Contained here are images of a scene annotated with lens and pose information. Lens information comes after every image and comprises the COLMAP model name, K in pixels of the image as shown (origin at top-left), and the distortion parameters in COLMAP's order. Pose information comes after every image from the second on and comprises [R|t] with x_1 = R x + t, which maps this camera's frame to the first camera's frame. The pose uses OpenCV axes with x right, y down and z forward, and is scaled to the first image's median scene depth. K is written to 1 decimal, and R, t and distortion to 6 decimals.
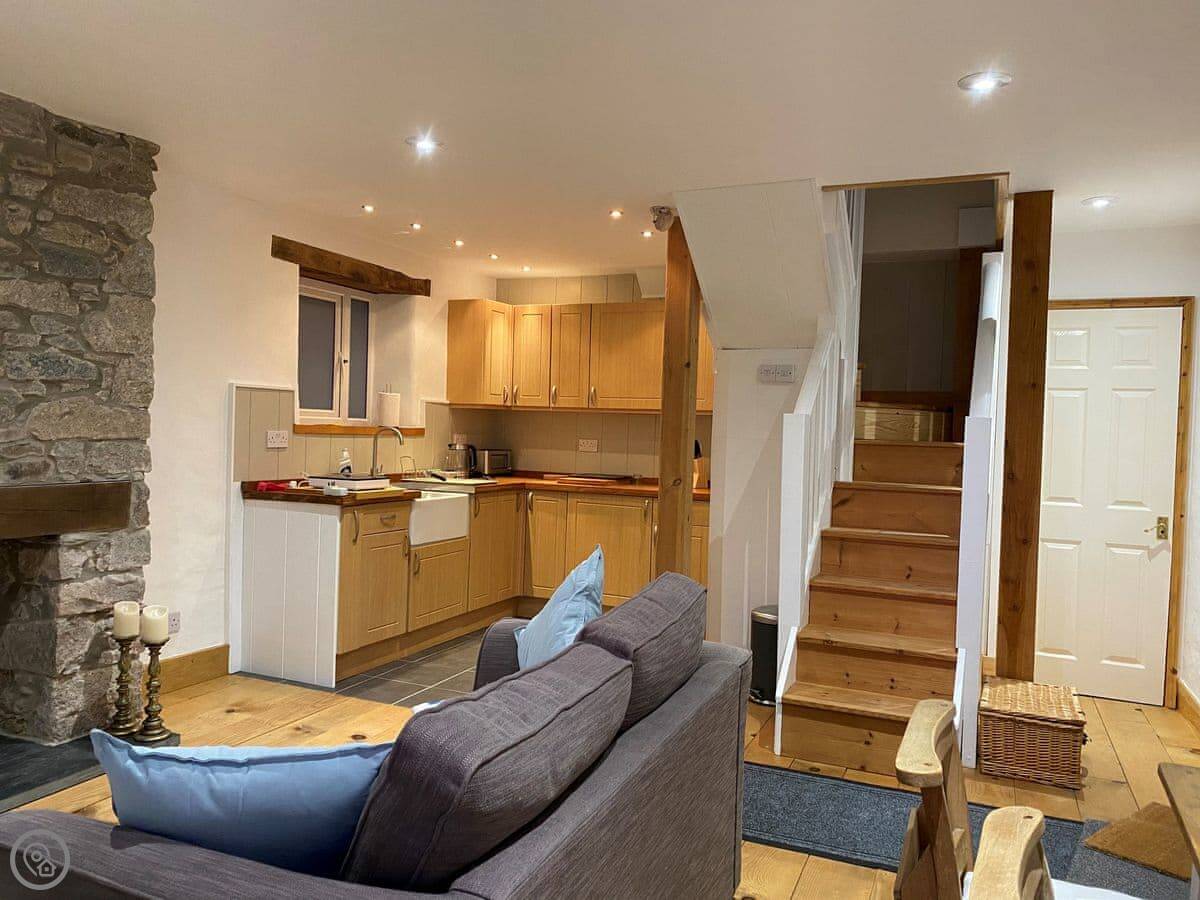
lens RADIAL K [[888.8, 0, 589.6], [0, 888.8, 439.6], [0, 0, 1]] dist [0.001774, 0.006618]
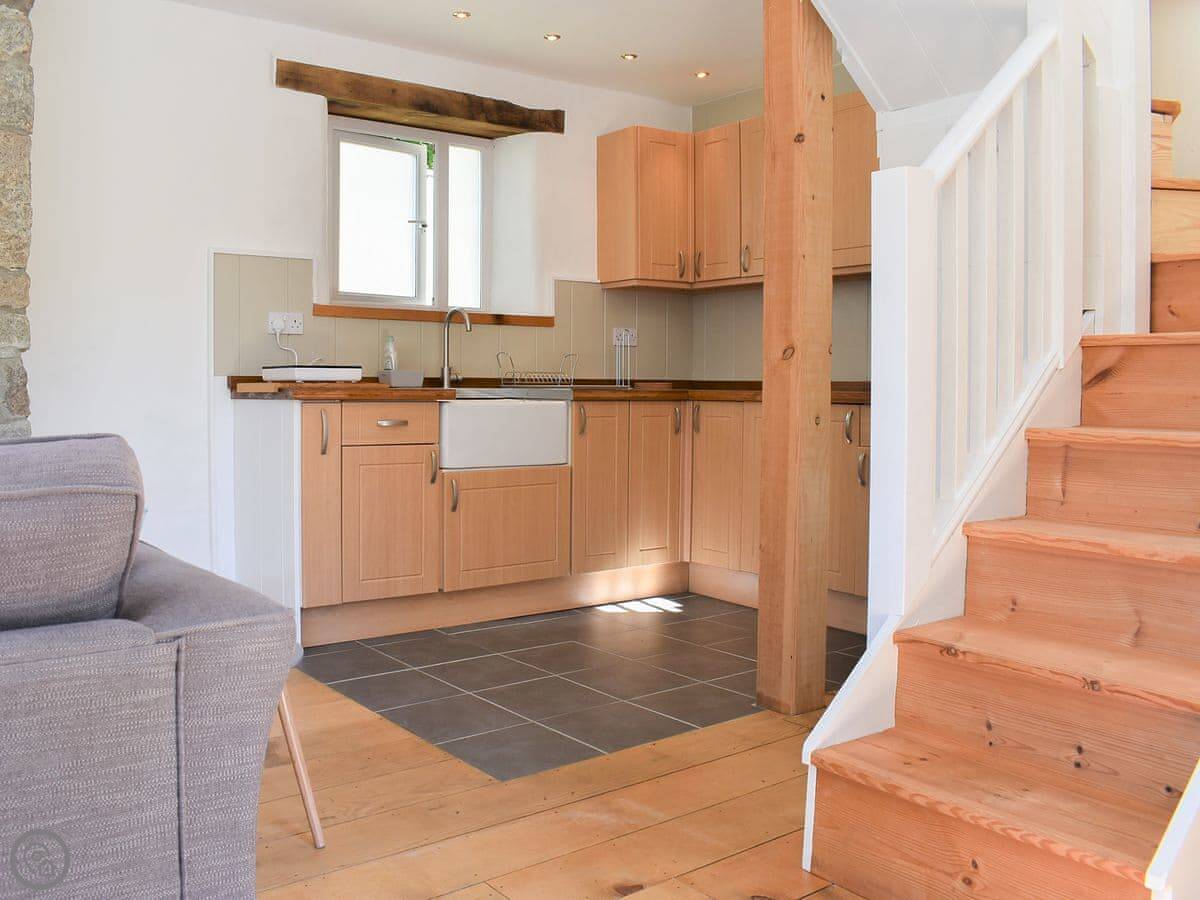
lens RADIAL K [[1044.2, 0, 524.3], [0, 1044.2, 407.9], [0, 0, 1]] dist [-0.068763, -0.015060]
pose [[0.861564, -0.016808, -0.507371, 0.356007], [0.019348, 0.999813, -0.000267, 0.098598], [0.507281, -0.009587, 0.861728, 0.435620]]
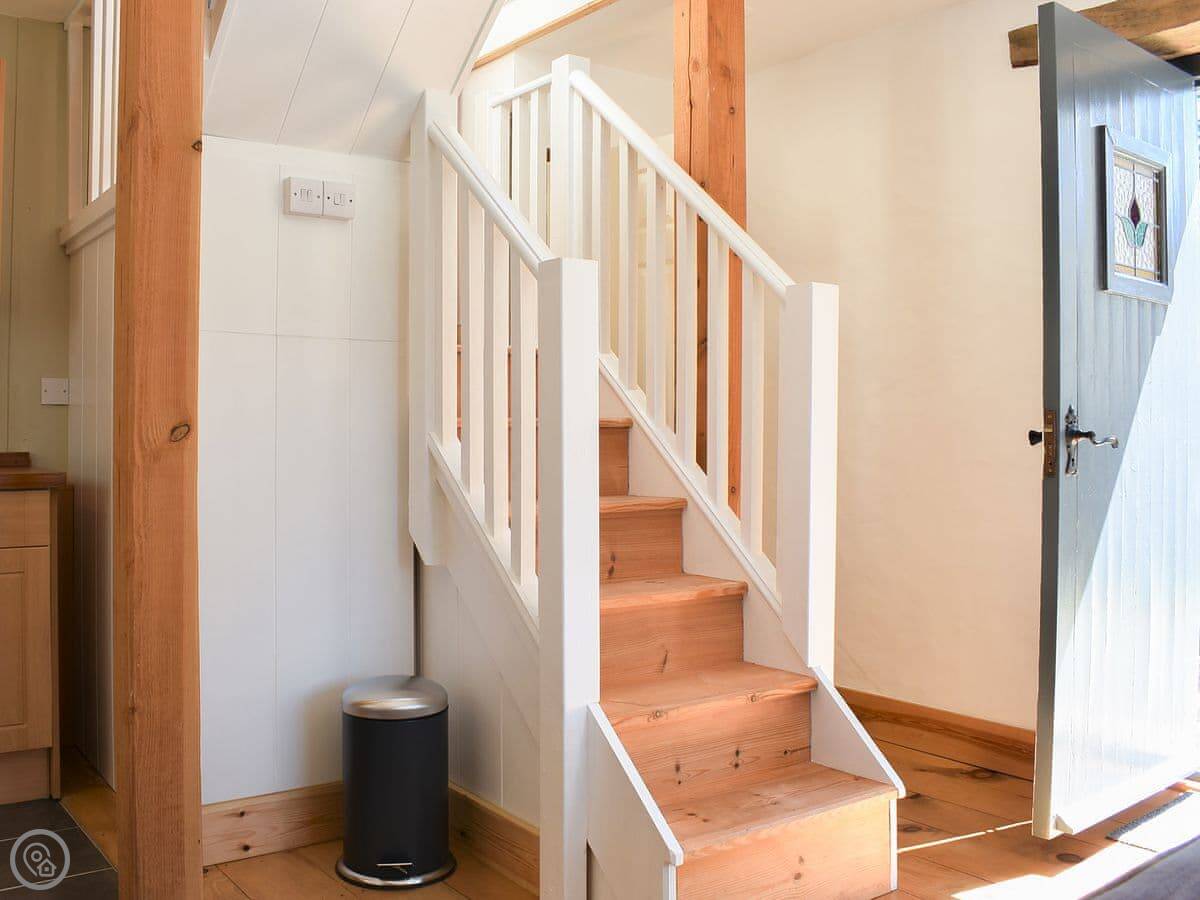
lens RADIAL K [[1090.9, 0, 529.9], [0, 1090.9, 407.3], [0, 0, 1]] dist [-0.100273, 0.000000]
pose [[0.523270, -0.020916, 0.851910, -0.293326], [0.027582, 0.999591, 0.007600, 0.046678], [-0.851720, 0.019520, 0.523633, 0.748251]]
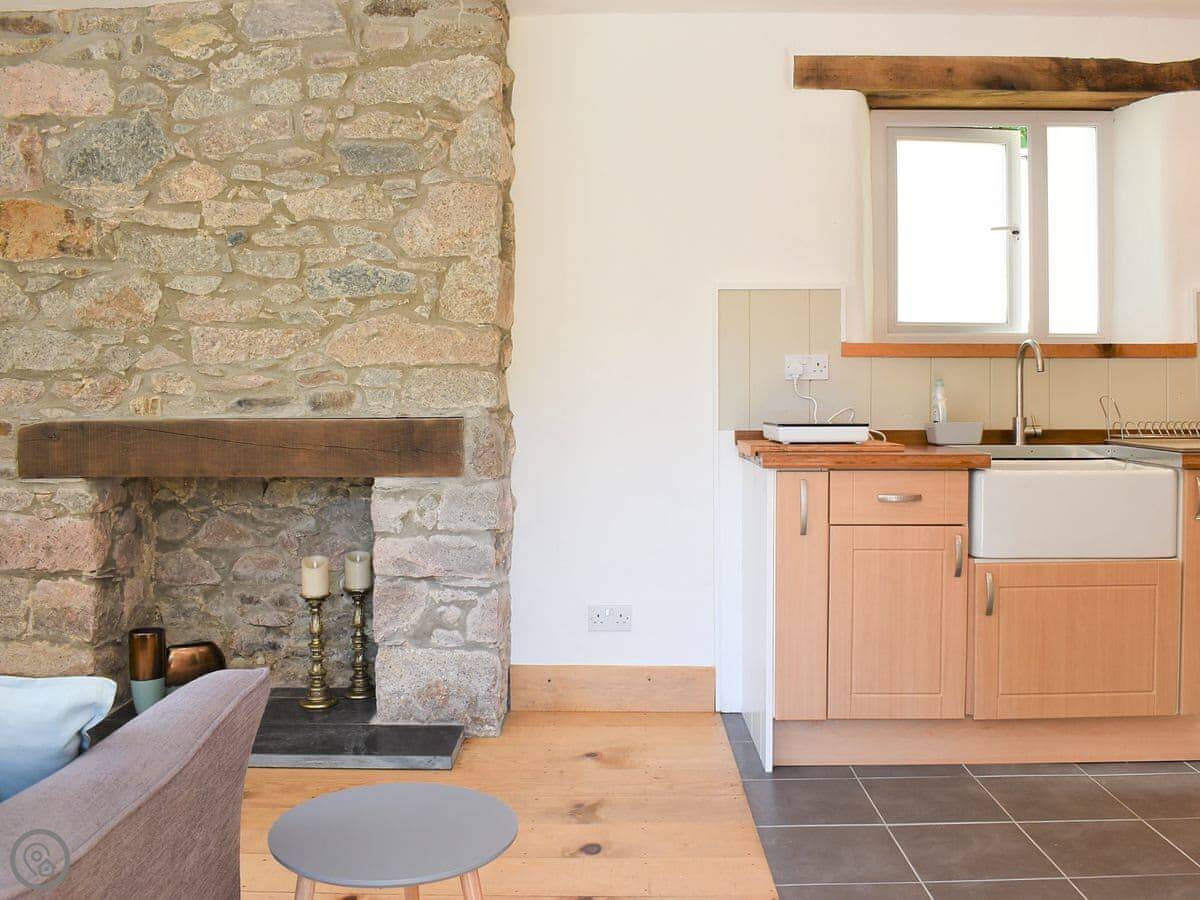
lens RADIAL K [[1090.9, 0, 588.1], [0, 1090.9, 405.9], [0, 0, 1]] dist [-0.100273, 0.000000]
pose [[0.382325, -0.022824, -0.923746, 0.400214], [0.007679, 0.999739, -0.021524, 0.055682], [0.923996, 0.001136, 0.382401, 0.720793]]
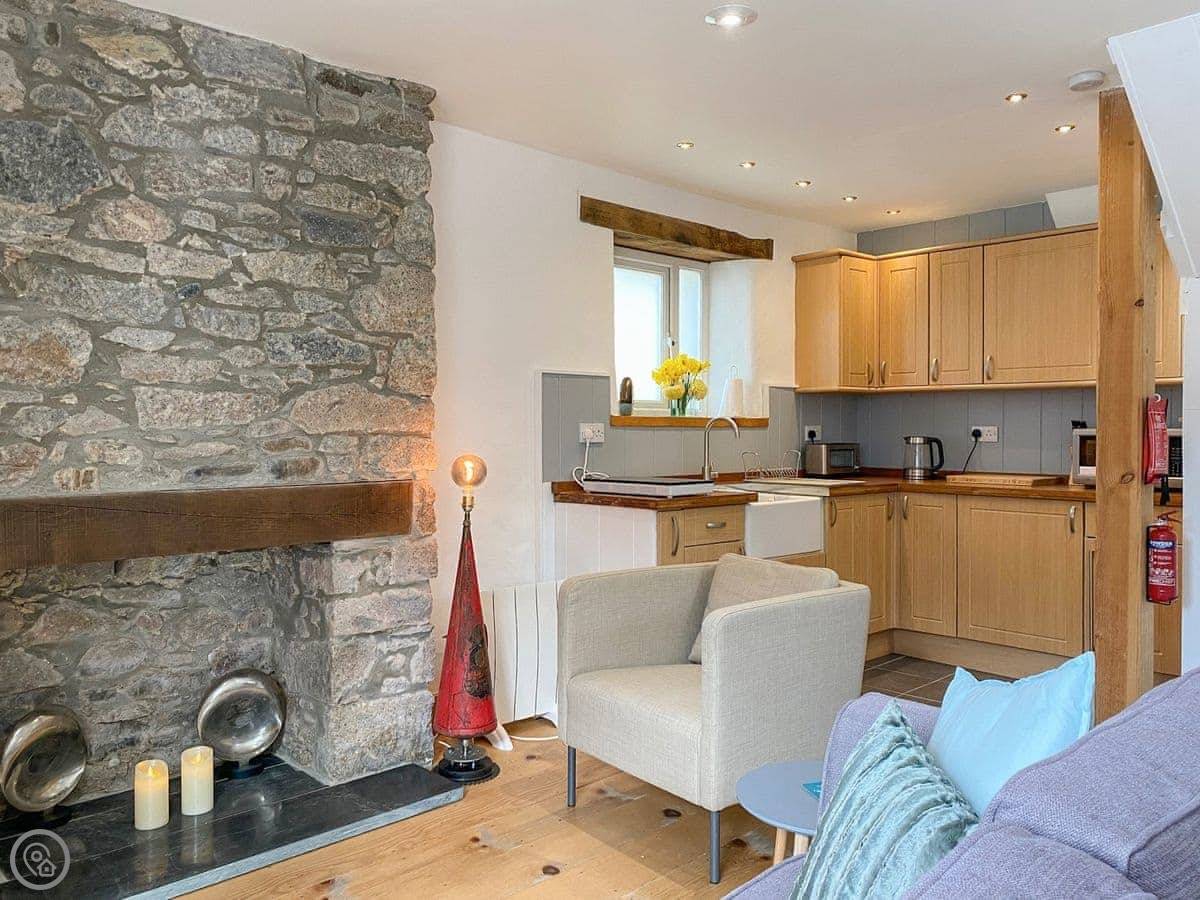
lens RADIAL K [[912.9, 0, 613.6], [0, 912.9, 437.6], [0, 0, 1]] dist [0.030770, -0.041113]
pose [[0.926592, -0.028227, -0.375008, -0.001963], [0.025268, 0.999599, -0.012805, 0.020537], [0.375219, 0.002390, 0.926933, 0.248057]]
